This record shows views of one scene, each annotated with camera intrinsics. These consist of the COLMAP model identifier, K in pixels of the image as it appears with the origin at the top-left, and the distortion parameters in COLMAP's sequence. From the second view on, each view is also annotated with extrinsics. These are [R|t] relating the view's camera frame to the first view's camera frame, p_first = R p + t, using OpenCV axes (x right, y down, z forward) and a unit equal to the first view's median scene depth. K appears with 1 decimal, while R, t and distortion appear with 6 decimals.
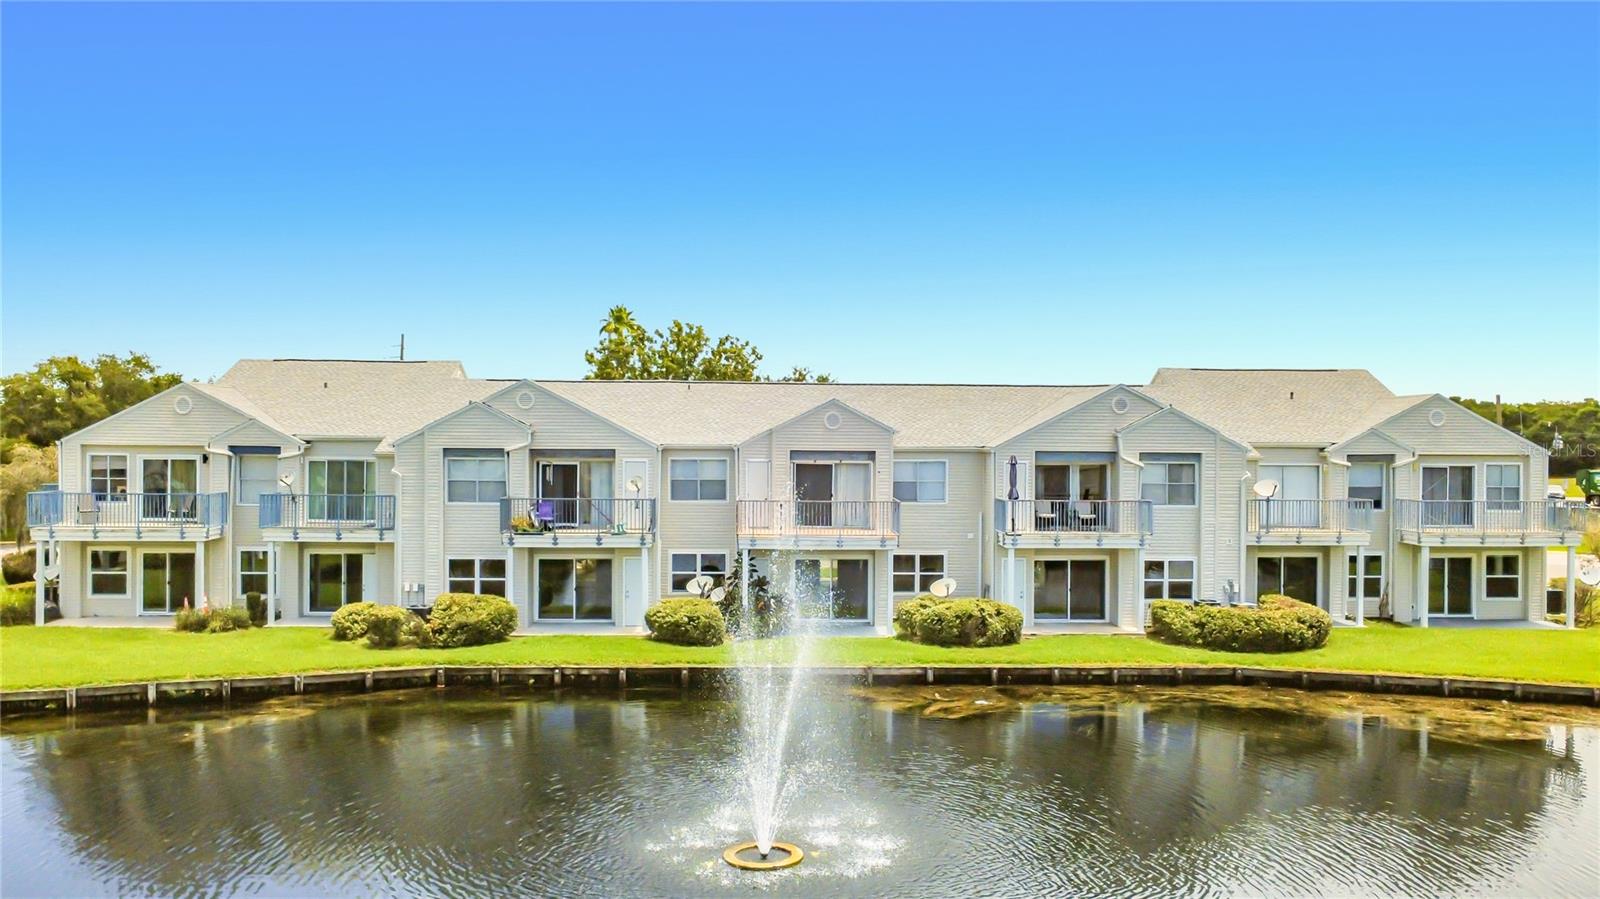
lens RADIAL K [[1175.9, 0, 800.0], [0, 1175.9, 449.5], [0, 0, 1]] dist [-0.003752, 0.002284]
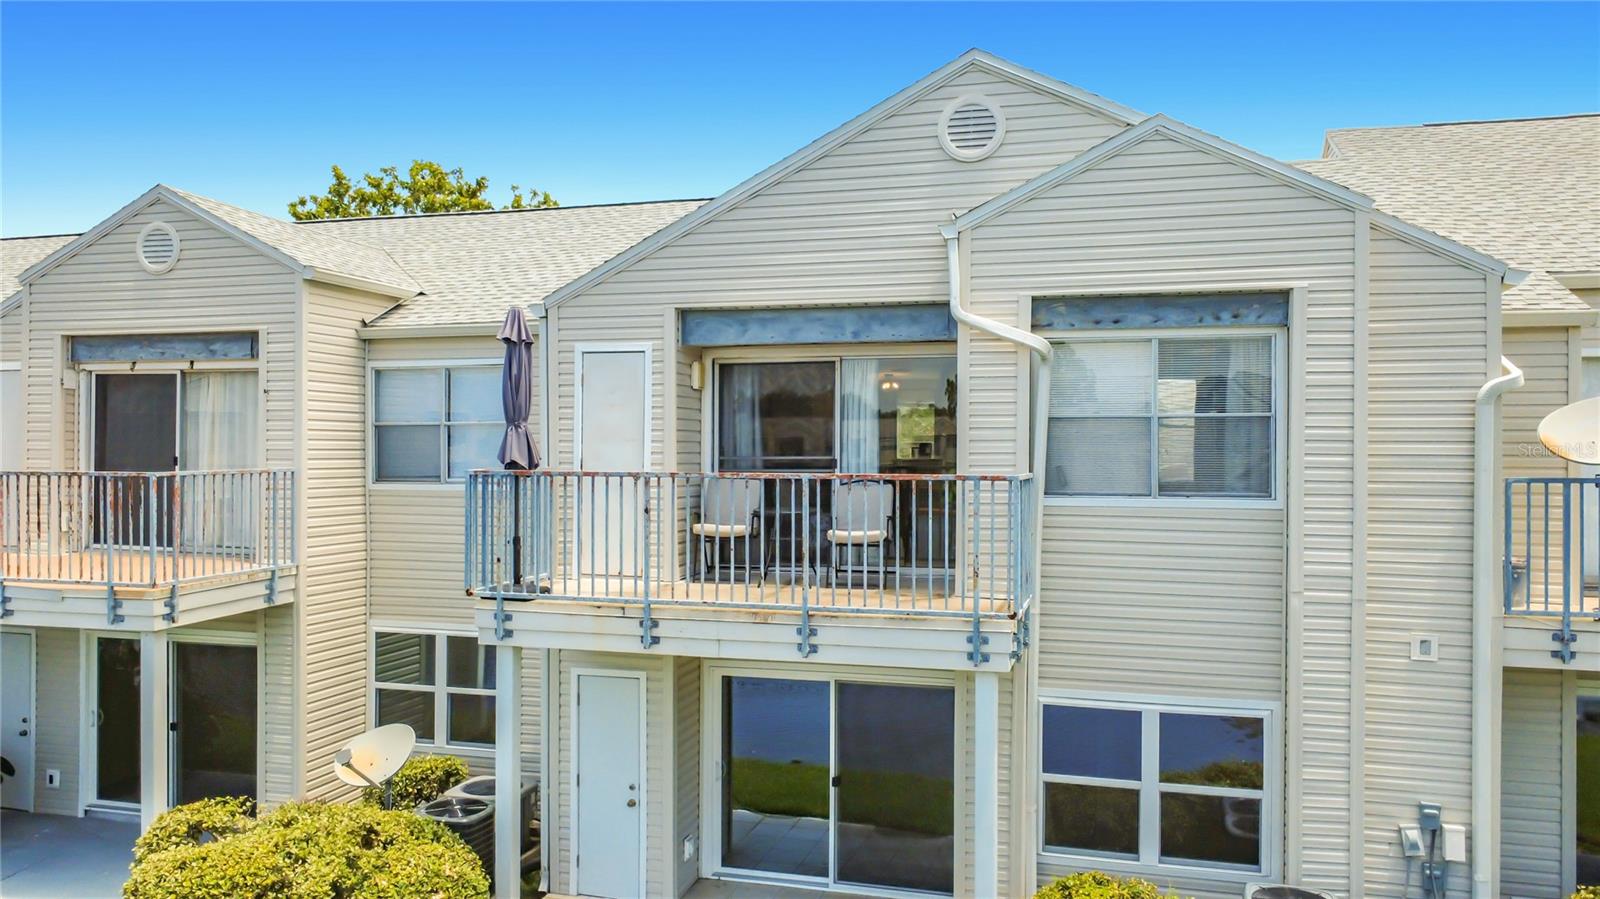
lens RADIAL K [[1175.9, 0, 800.0], [0, 1175.9, 449.5], [0, 0, 1]] dist [-0.003752, 0.002284]
pose [[0.943727, -0.002610, -0.330715, 0.324202], [0.007743, 0.999869, 0.014205, 0.032176], [0.330635, -0.015966, 0.943624, 0.728678]]
